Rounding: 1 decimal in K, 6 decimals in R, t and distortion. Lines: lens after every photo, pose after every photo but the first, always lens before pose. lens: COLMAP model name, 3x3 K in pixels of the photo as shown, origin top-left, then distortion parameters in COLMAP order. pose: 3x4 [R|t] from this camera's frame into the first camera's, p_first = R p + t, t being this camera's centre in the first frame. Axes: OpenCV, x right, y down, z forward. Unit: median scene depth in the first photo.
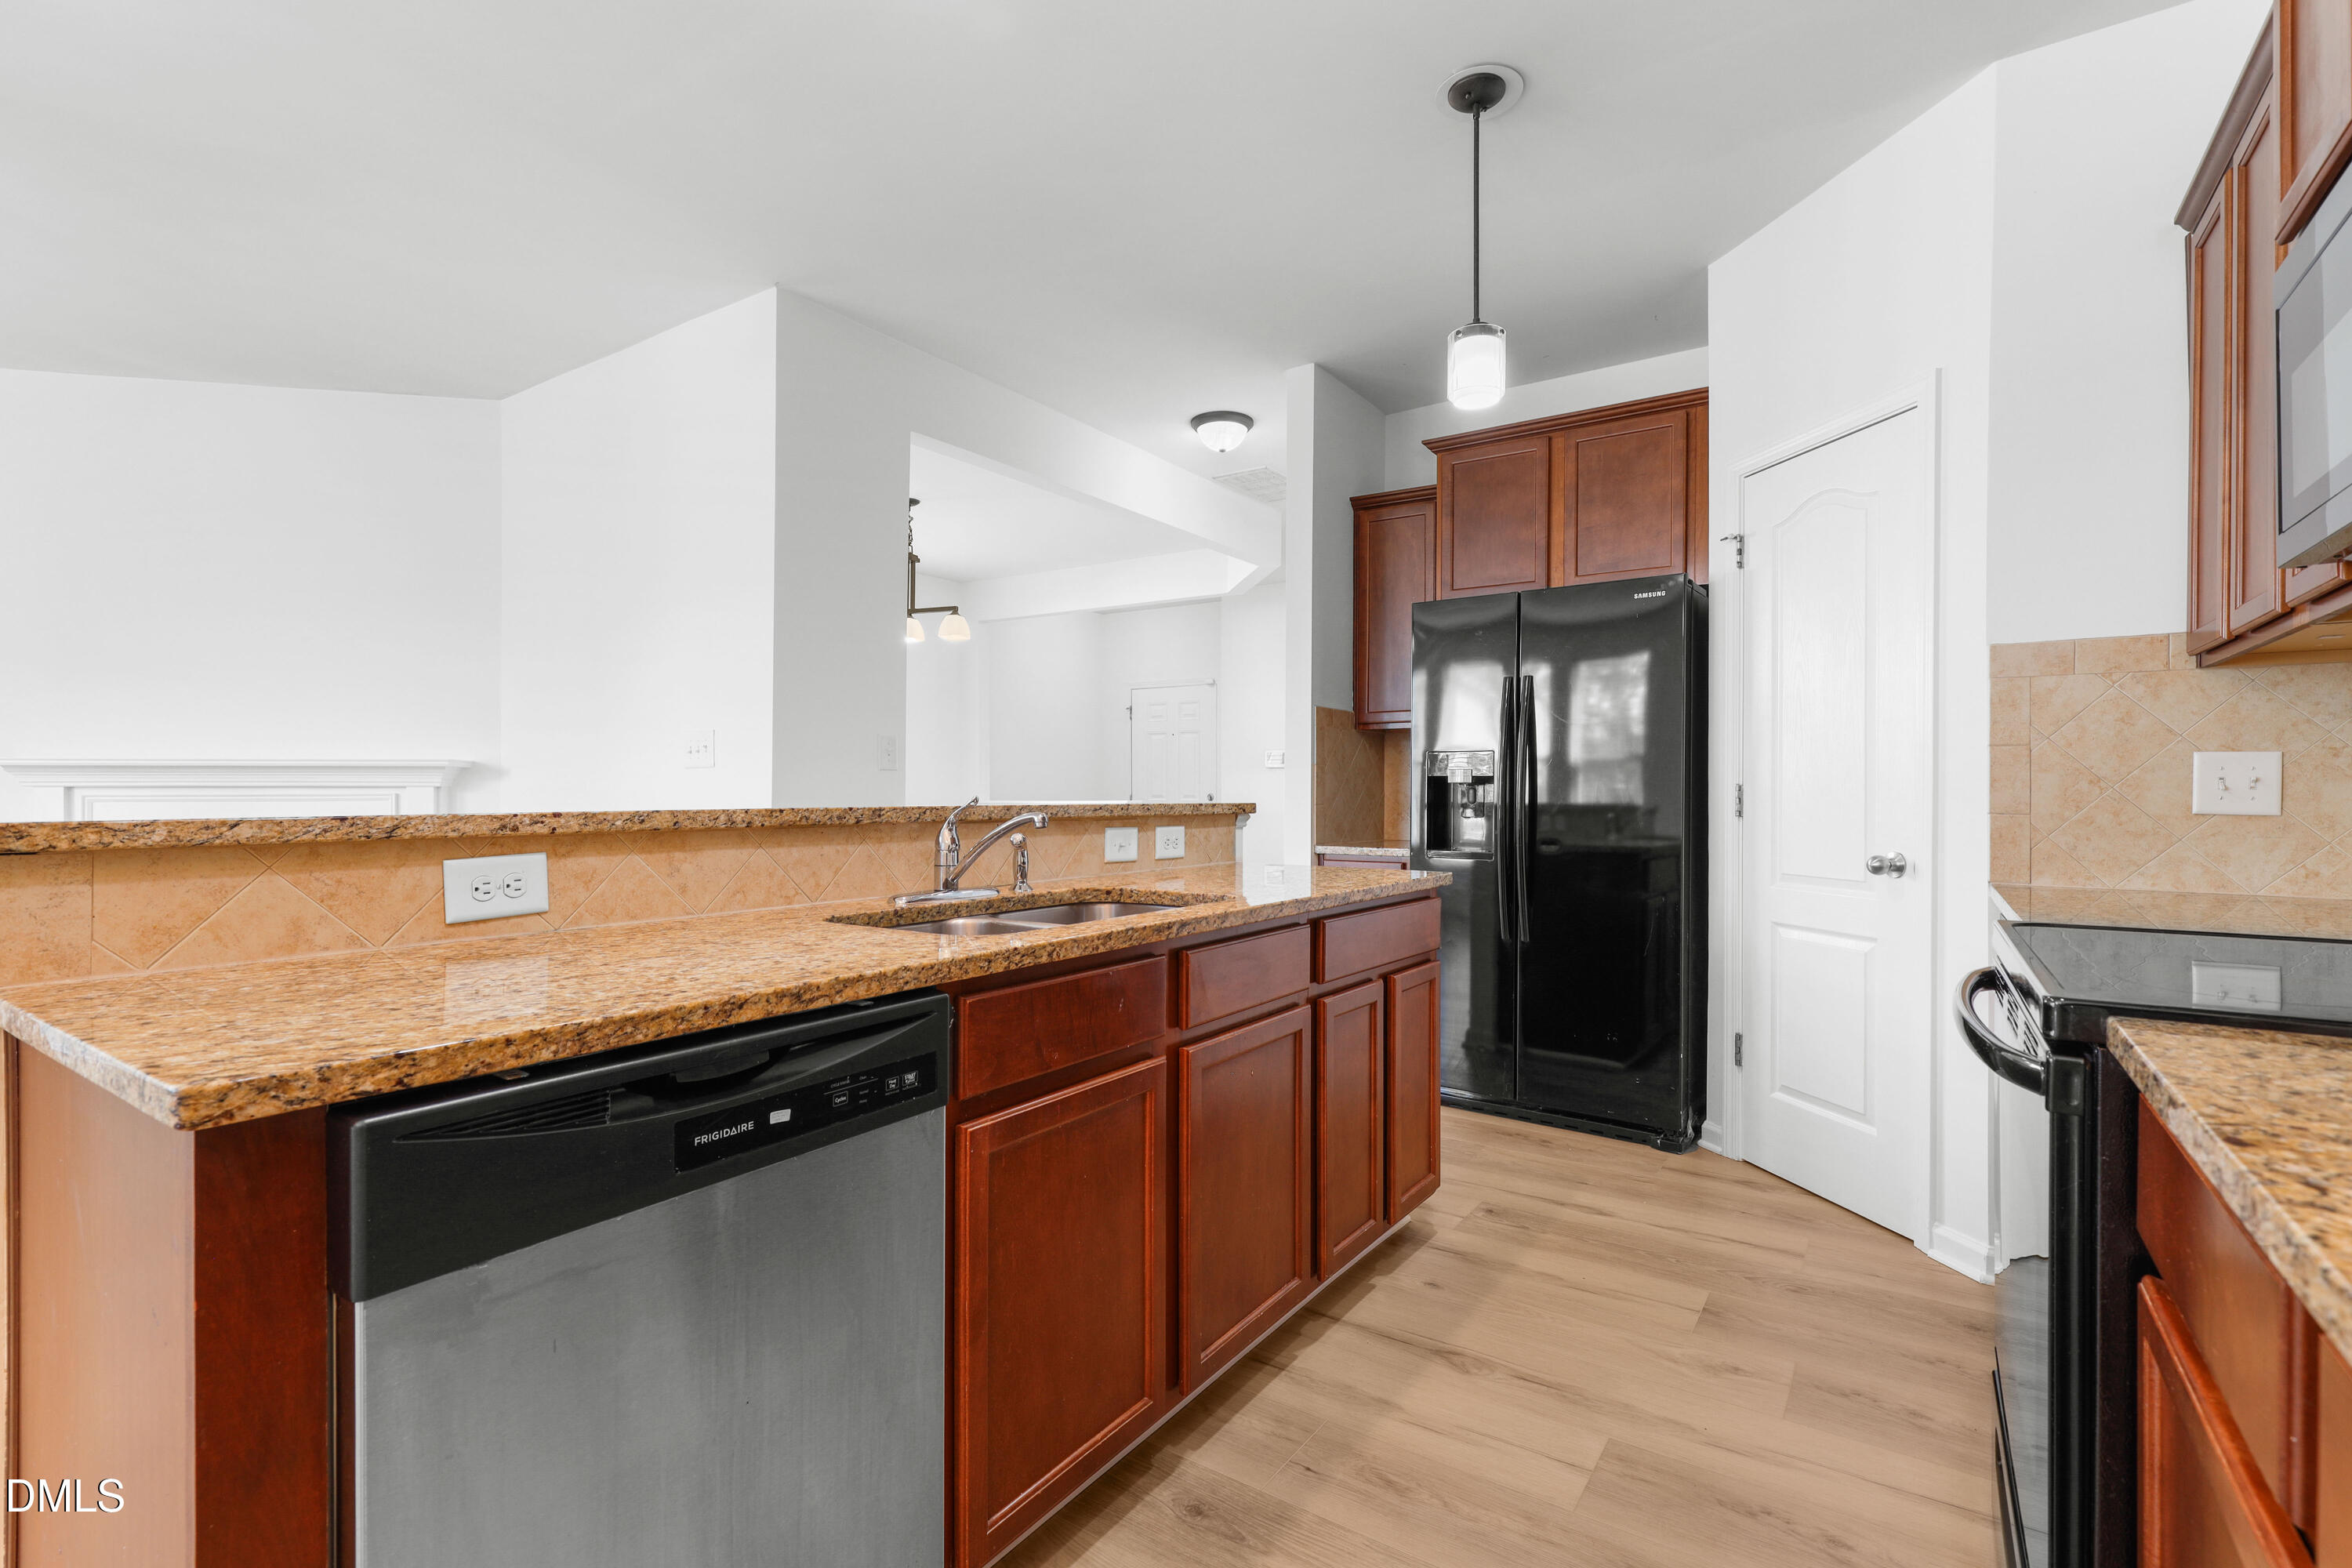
lens RADIAL K [[1088.0, 0, 1163.7], [0, 1088.0, 790.8], [0, 0, 1]] dist [-0.001273, 0.001950]
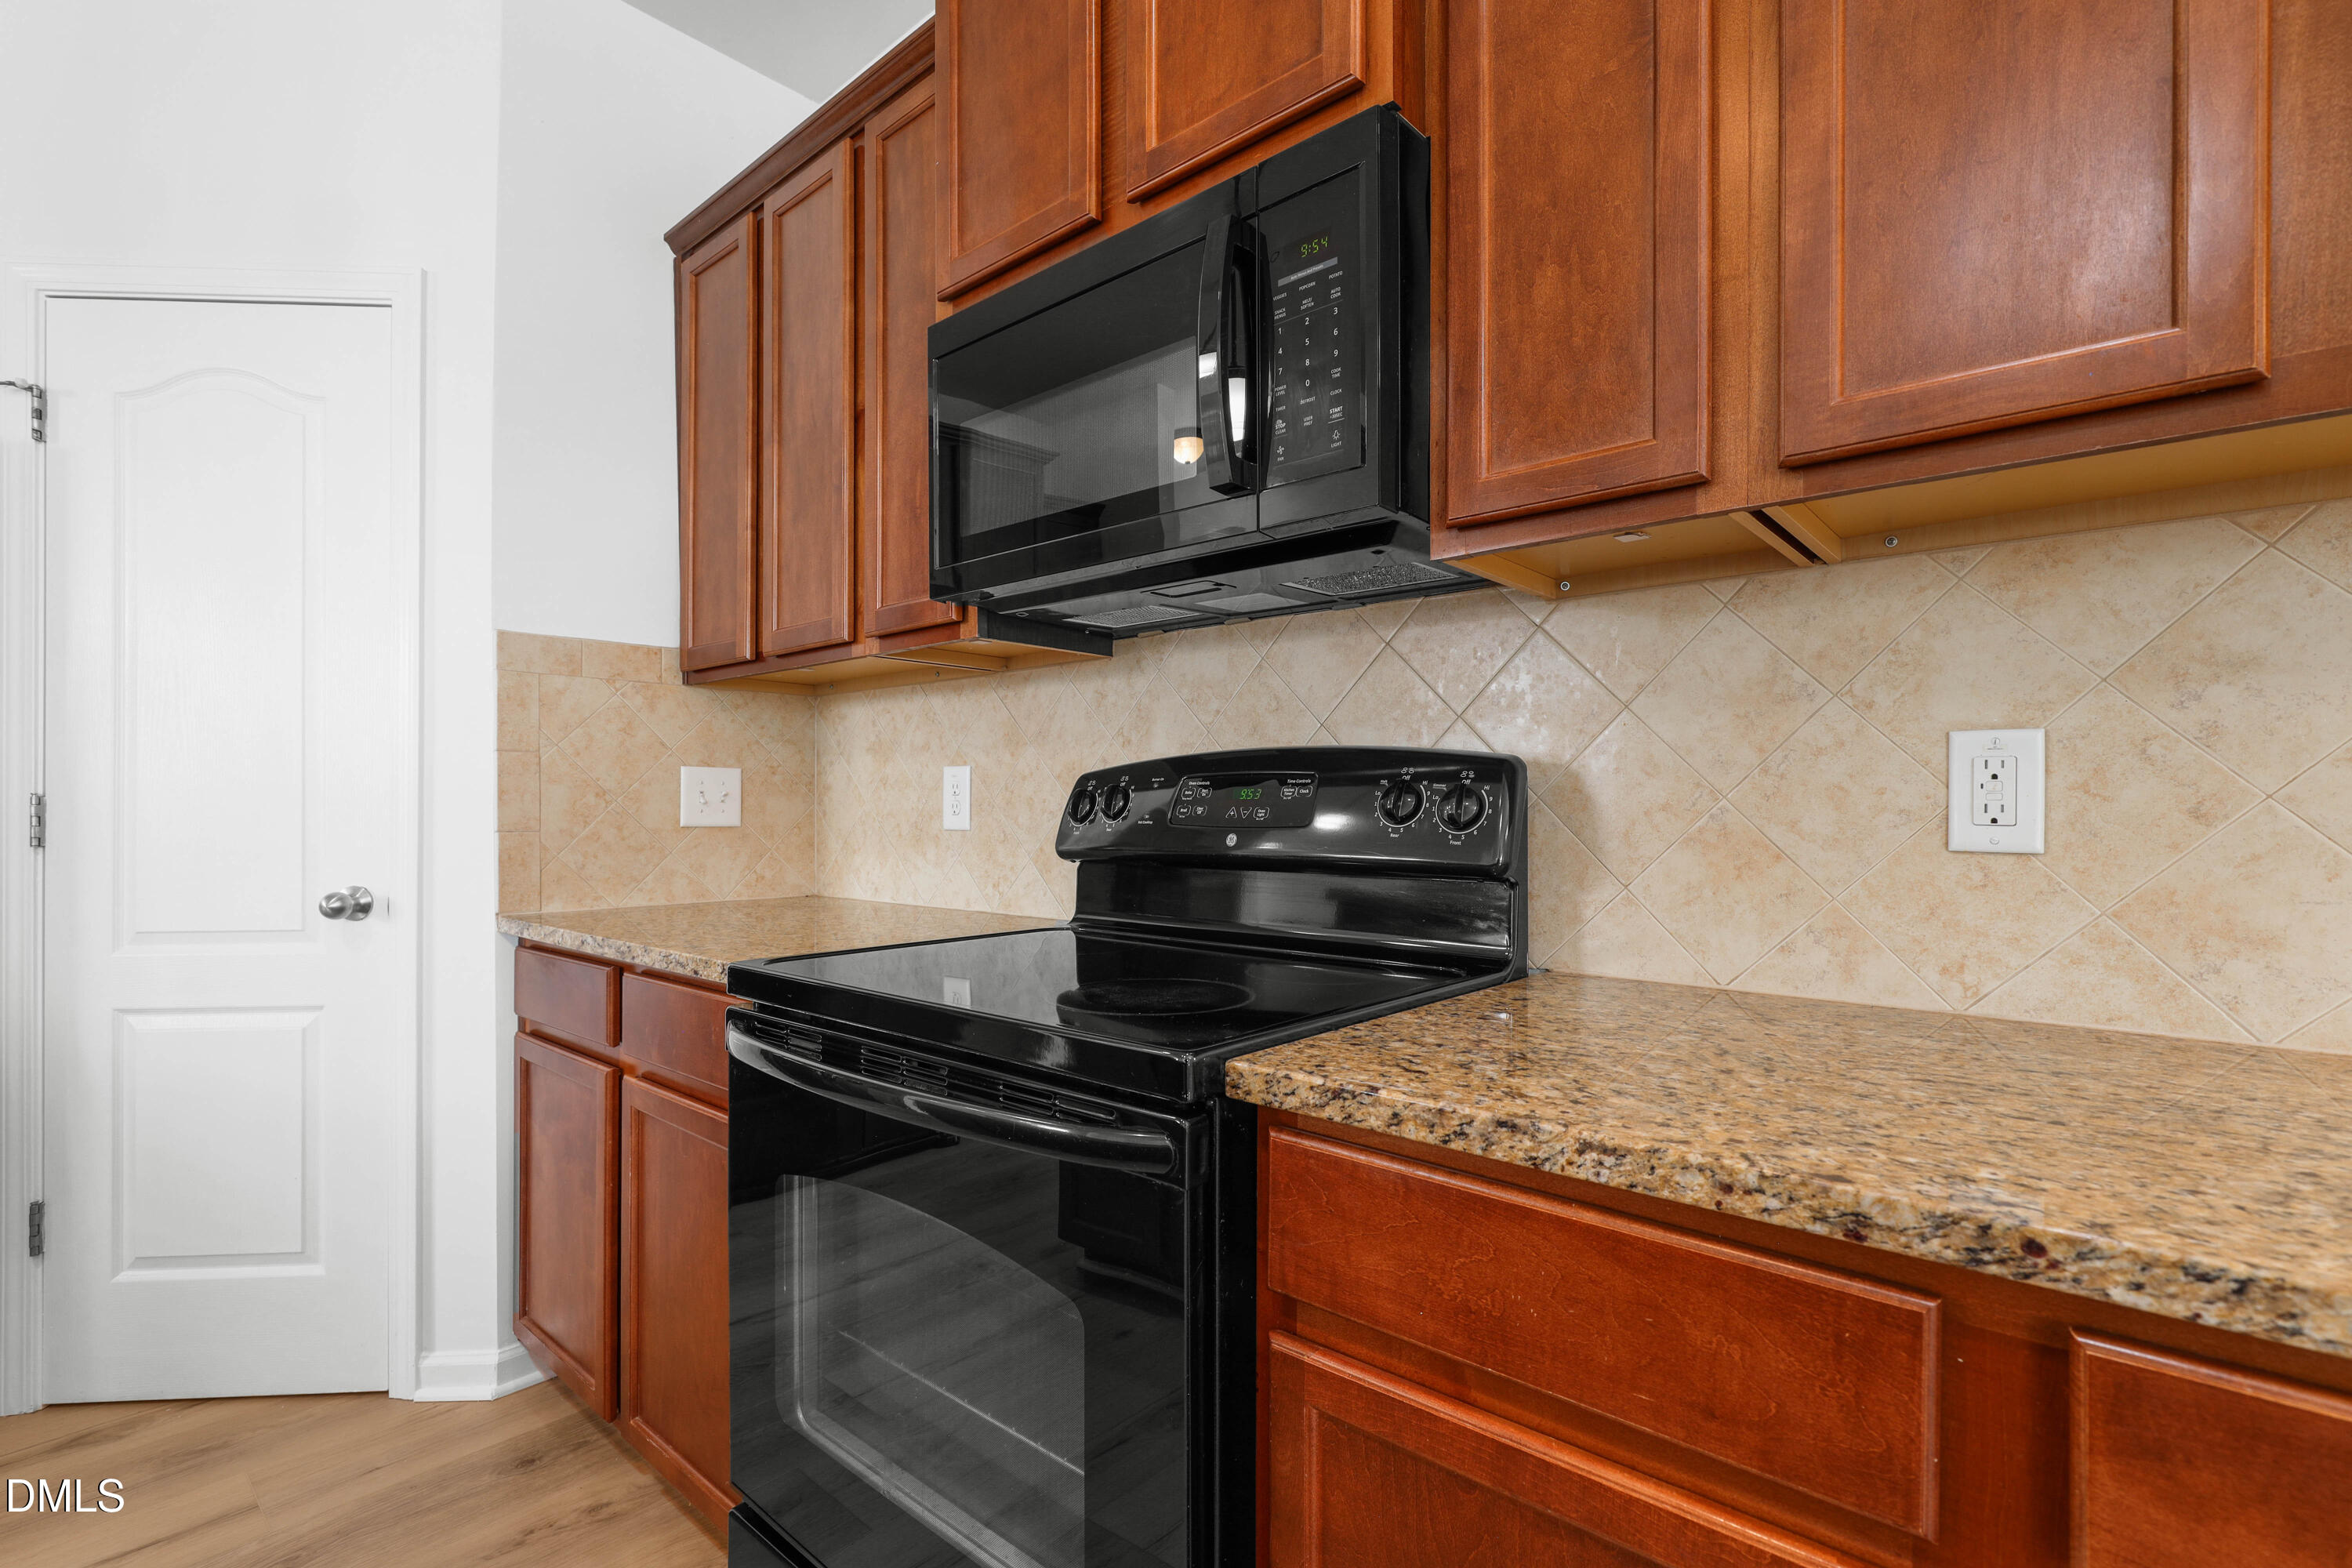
lens RADIAL K [[1088.0, 0, 1191.7], [0, 1088.0, 800.5], [0, 0, 1]] dist [-0.001273, 0.001950]
pose [[0.112872, 0.001021, 0.993609, -0.008324], [-0.000719, 0.999999, -0.000945, -0.002456], [-0.993609, -0.000608, 0.112873, 0.343453]]
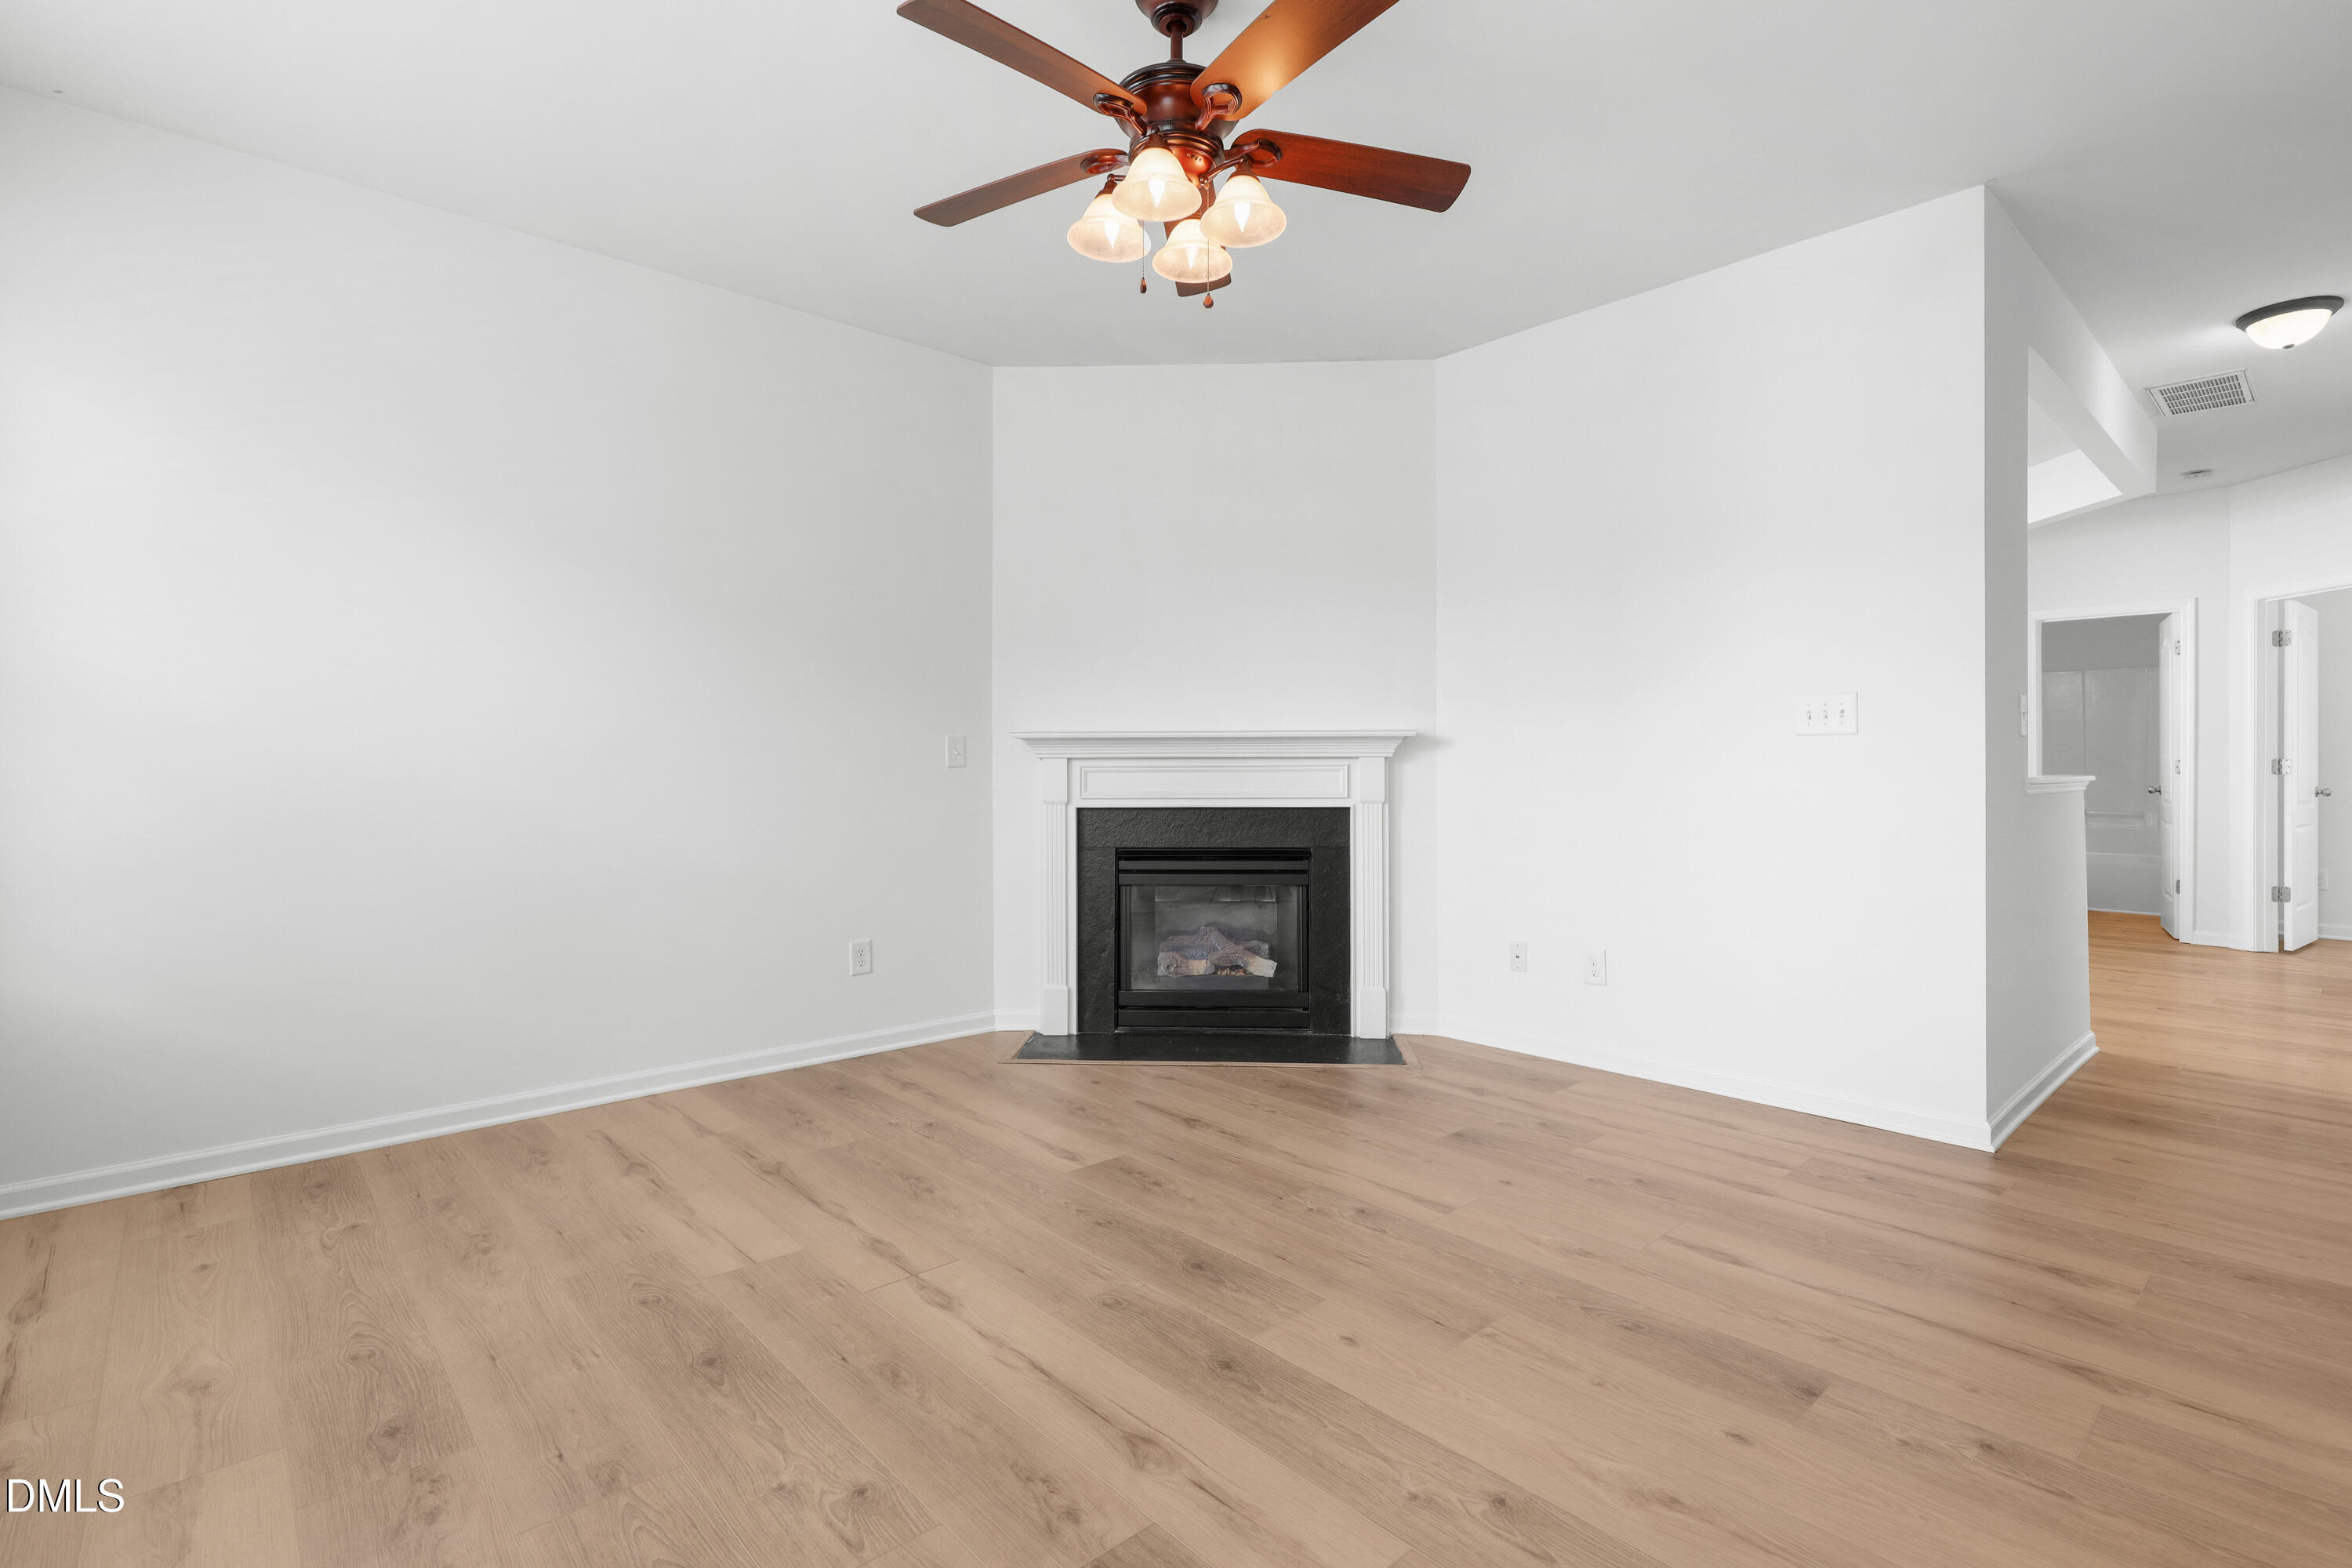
lens RADIAL K [[1088.0, 0, 1187.5], [0, 1088.0, 765.2], [0, 0, 1]] dist [-0.001273, 0.001950]
pose [[0.974397, -0.000448, -0.224834, -1.035732], [0.001233, 0.999994, 0.003352, -0.000894], [0.224831, -0.003544, 0.974391, 0.002075]]
